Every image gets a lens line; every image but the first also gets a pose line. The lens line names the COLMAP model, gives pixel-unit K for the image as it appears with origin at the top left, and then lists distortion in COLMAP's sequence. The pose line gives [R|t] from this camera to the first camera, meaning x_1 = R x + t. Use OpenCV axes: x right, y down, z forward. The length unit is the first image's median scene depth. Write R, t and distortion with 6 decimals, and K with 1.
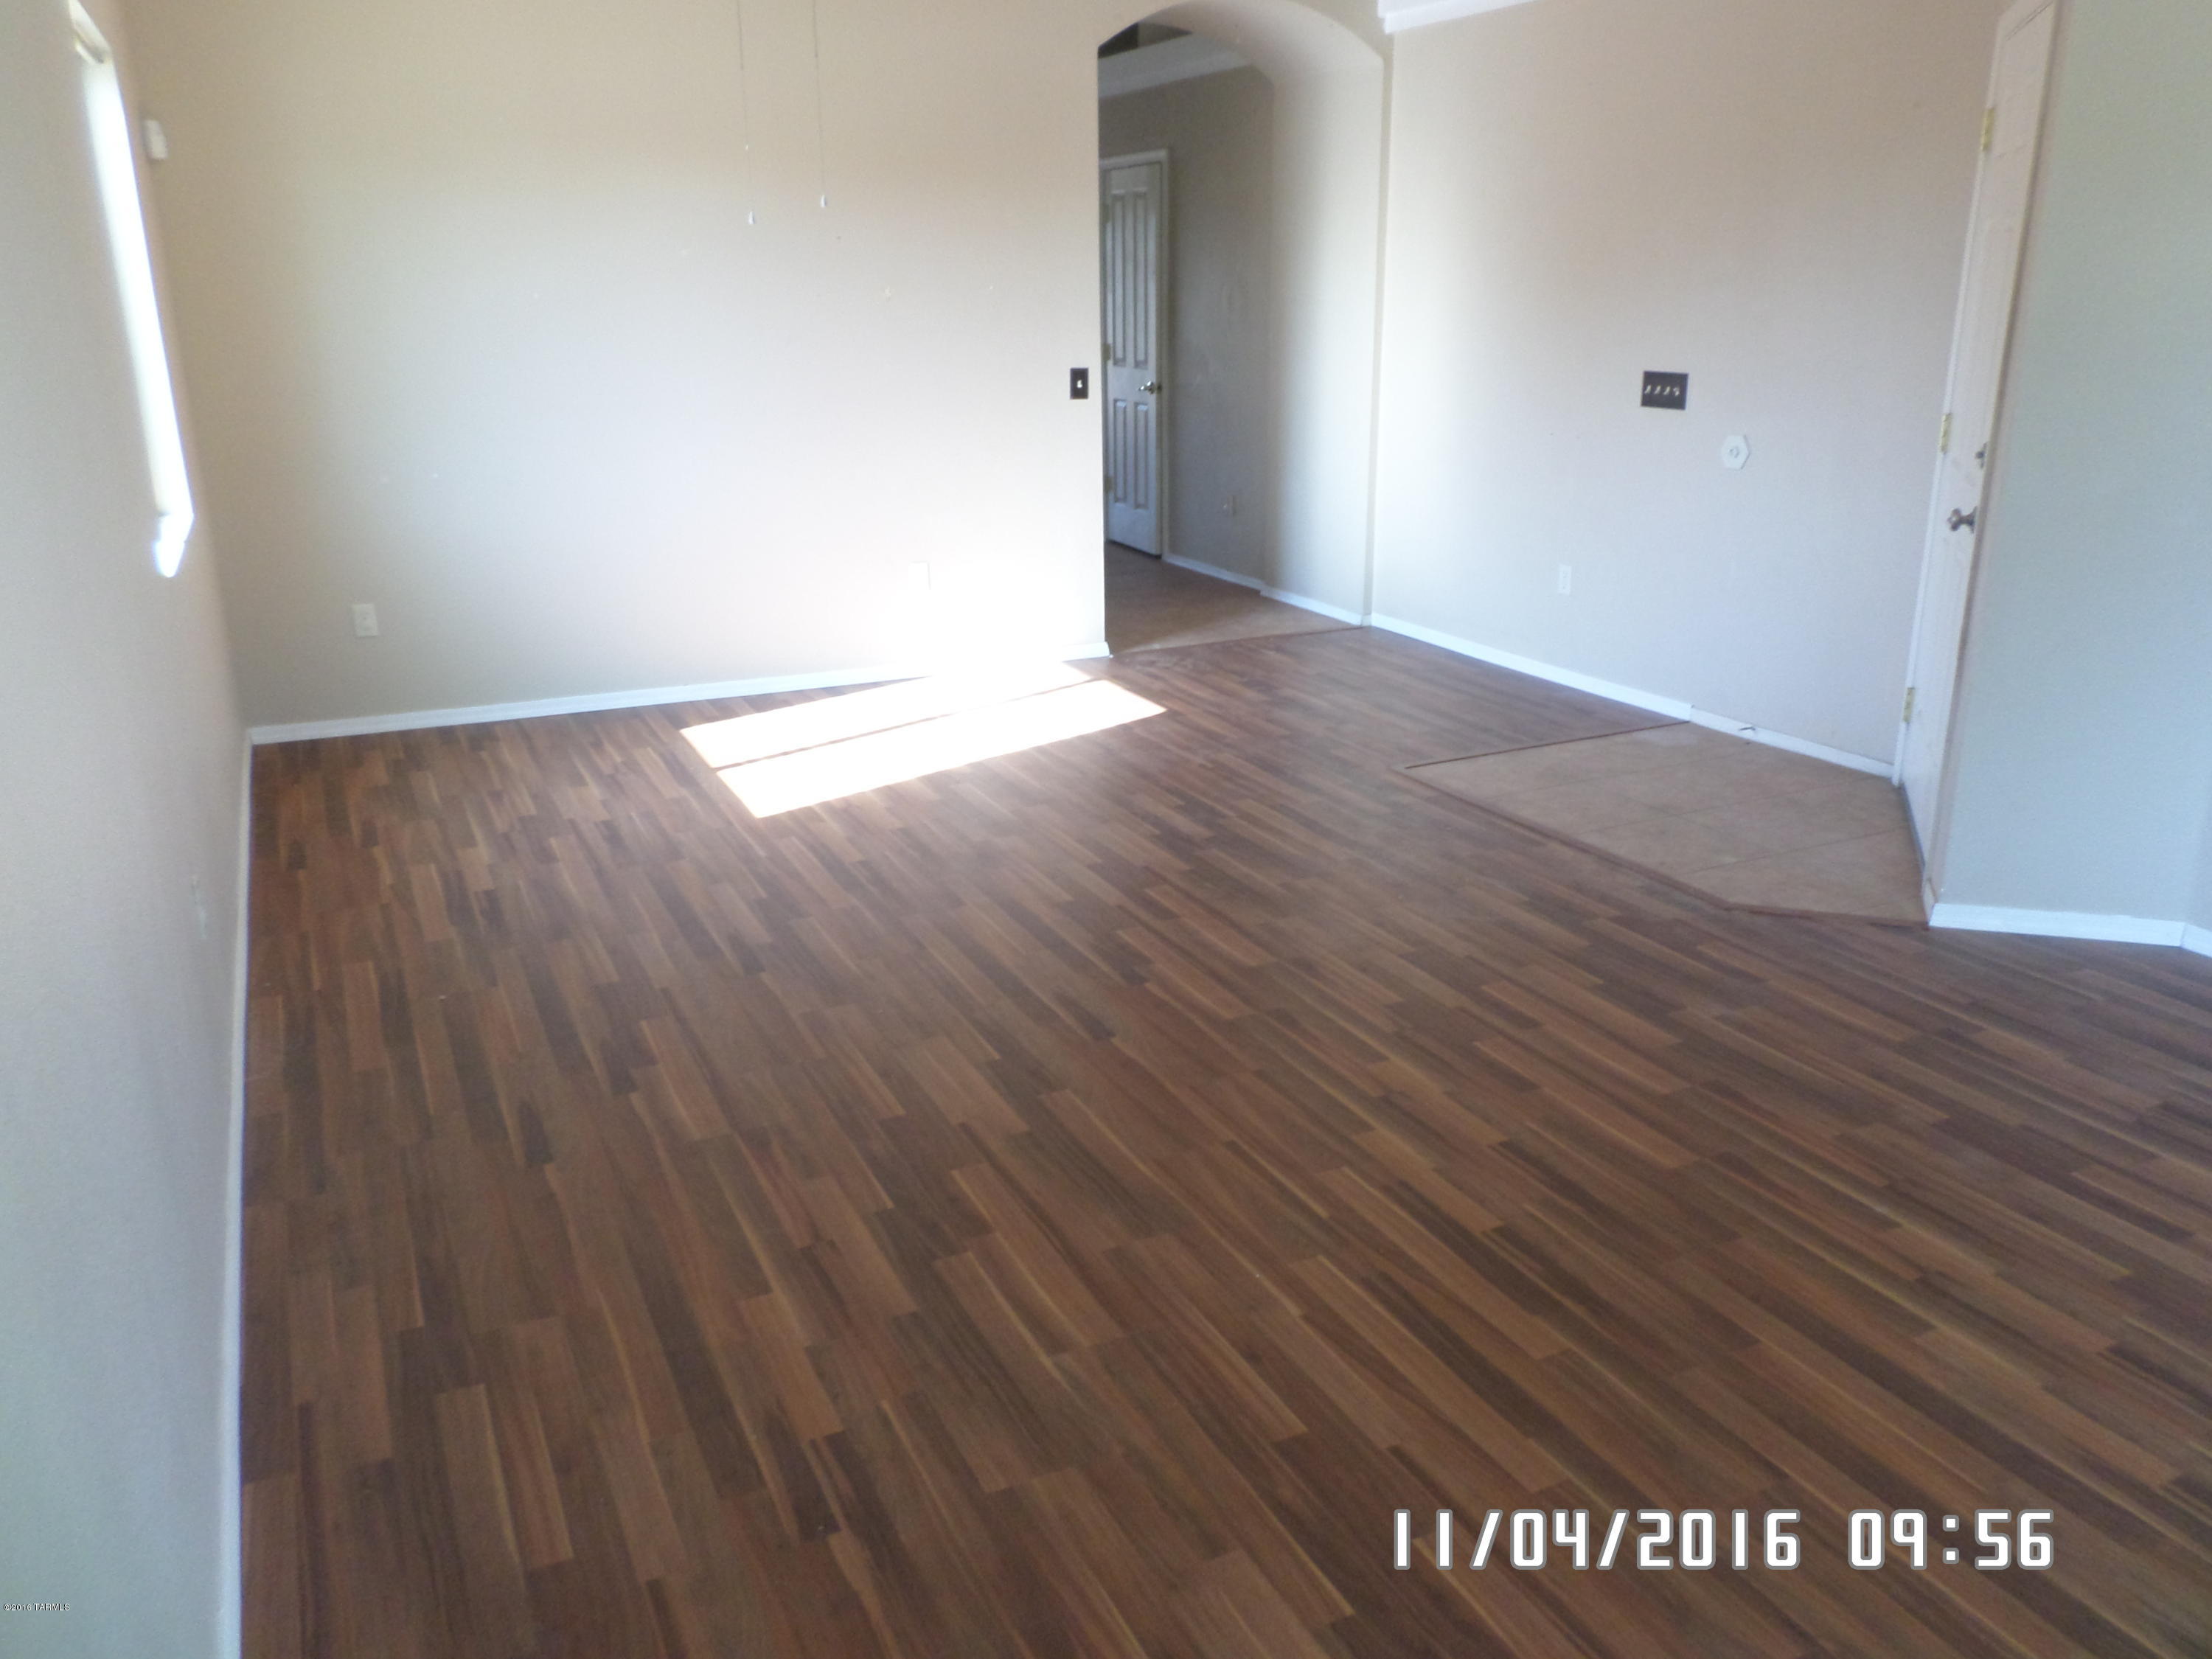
lens RADIAL K [[1679.2, 0, 1106.0], [0, 1679.2, 829.5], [0, 0, 1]] dist [0.010439, 0.011940]
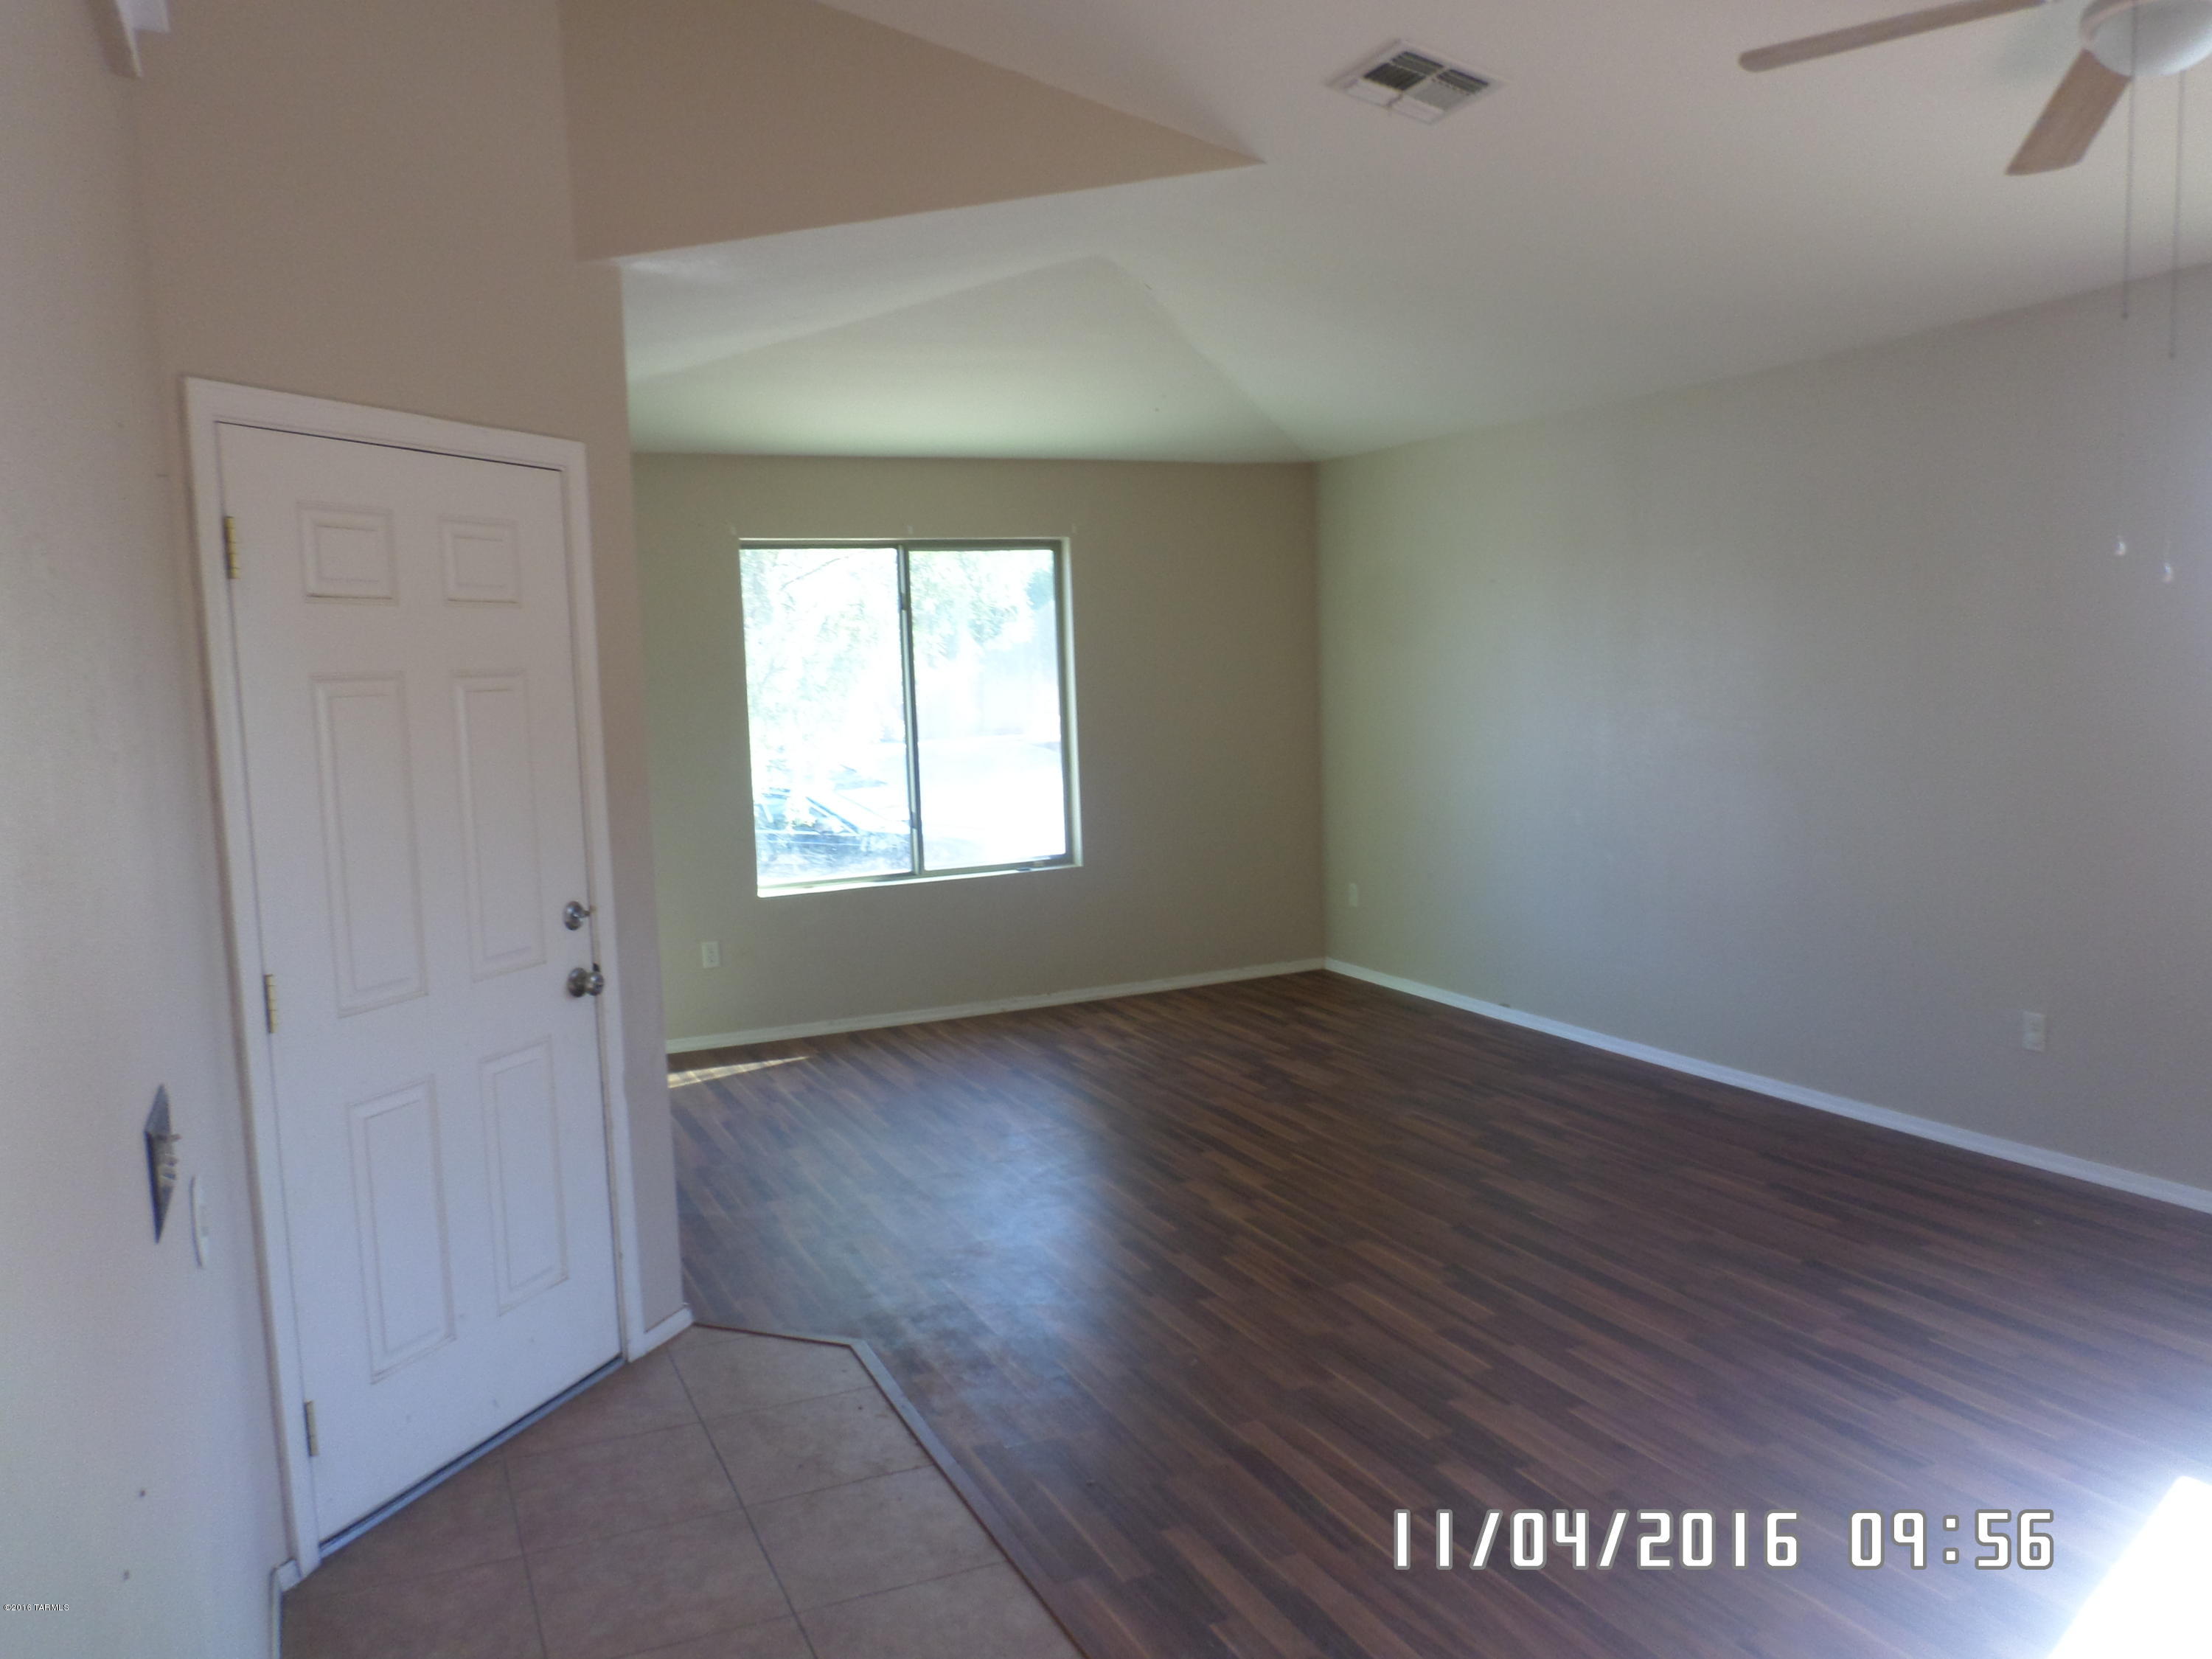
lens RADIAL K [[1679.2, 0, 1106.0], [0, 1679.2, 829.5], [0, 0, 1]] dist [0.010439, 0.011940]
pose [[-0.998466, 0.053550, 0.014091, 0.253163], [0.054554, 0.907727, 0.415999, -0.763201], [0.009486, 0.416130, -0.909256, 2.199368]]
